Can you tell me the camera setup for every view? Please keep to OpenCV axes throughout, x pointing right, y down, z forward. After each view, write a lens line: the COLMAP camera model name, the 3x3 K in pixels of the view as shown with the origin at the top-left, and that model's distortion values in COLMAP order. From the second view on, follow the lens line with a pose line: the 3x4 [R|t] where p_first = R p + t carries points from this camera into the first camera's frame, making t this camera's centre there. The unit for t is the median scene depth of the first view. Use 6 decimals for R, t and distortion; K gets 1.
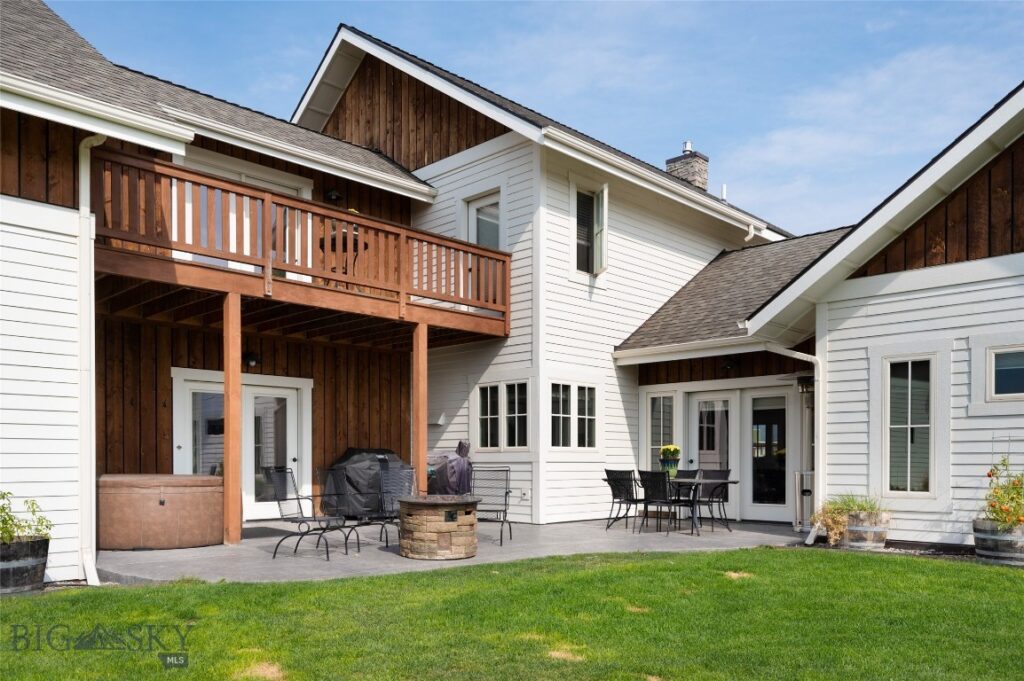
lens RADIAL K [[789.4, 0, 512.0], [0, 789.4, 340.5], [0, 0, 1]] dist [-0.001761, -0.001571]
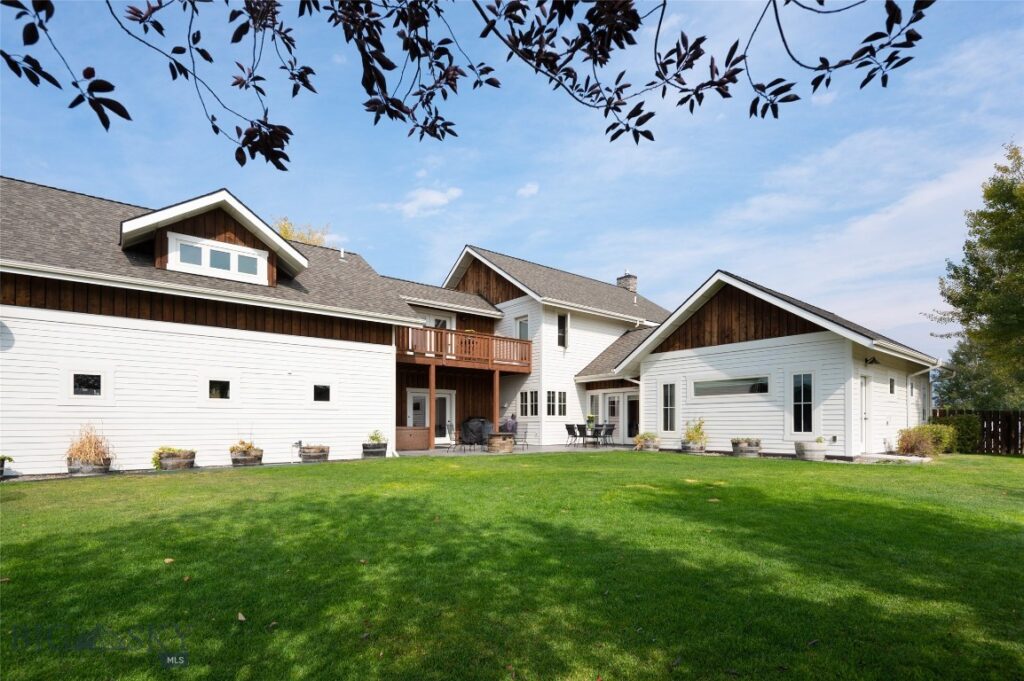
lens RADIAL K [[407.0, 0, 544.7], [0, 407.0, 335.3], [0, 0, 1]] dist [0.000178, 0.000004]
pose [[0.999872, -0.009453, -0.012873, 0.060610], [0.008659, 0.998135, -0.060434, -0.048338], [0.013421, 0.060315, 0.998089, -0.353194]]
